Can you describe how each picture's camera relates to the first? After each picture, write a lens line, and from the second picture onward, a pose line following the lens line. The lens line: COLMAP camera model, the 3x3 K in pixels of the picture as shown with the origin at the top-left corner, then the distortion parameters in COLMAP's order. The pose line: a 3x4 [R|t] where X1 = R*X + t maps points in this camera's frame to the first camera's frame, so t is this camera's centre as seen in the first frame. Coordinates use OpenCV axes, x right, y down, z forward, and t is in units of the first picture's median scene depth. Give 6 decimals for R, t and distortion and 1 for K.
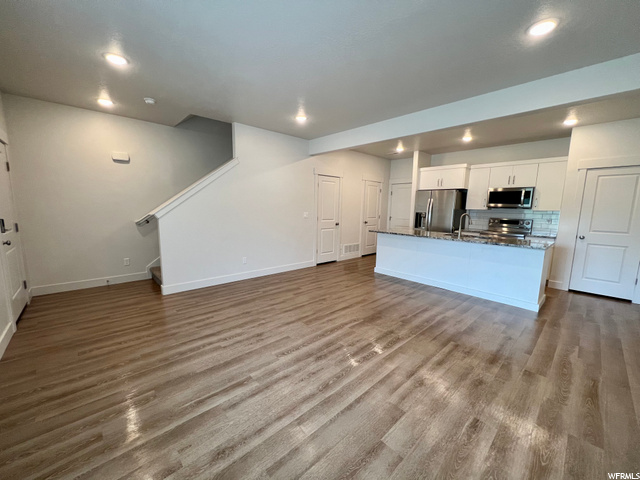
lens RADIAL K [[255.1, 0, 321.4], [0, 255.1, 240.8], [0, 0, 1]] dist [-0.000446, 0.000168]
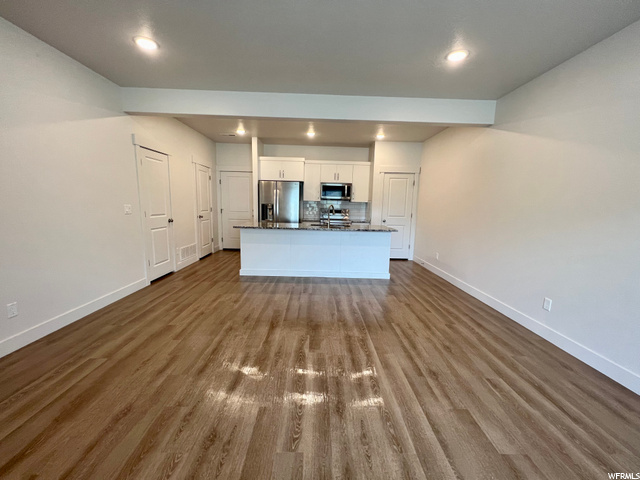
lens RADIAL K [[255.1, 0, 321.0], [0, 255.1, 242.0], [0, 0, 1]] dist [-0.000446, 0.000168]
pose [[0.669060, -0.114583, 0.734322, -0.309817], [0.086340, 0.993337, 0.076332, -0.039246], [-0.738176, 0.012331, 0.674496, 0.335770]]
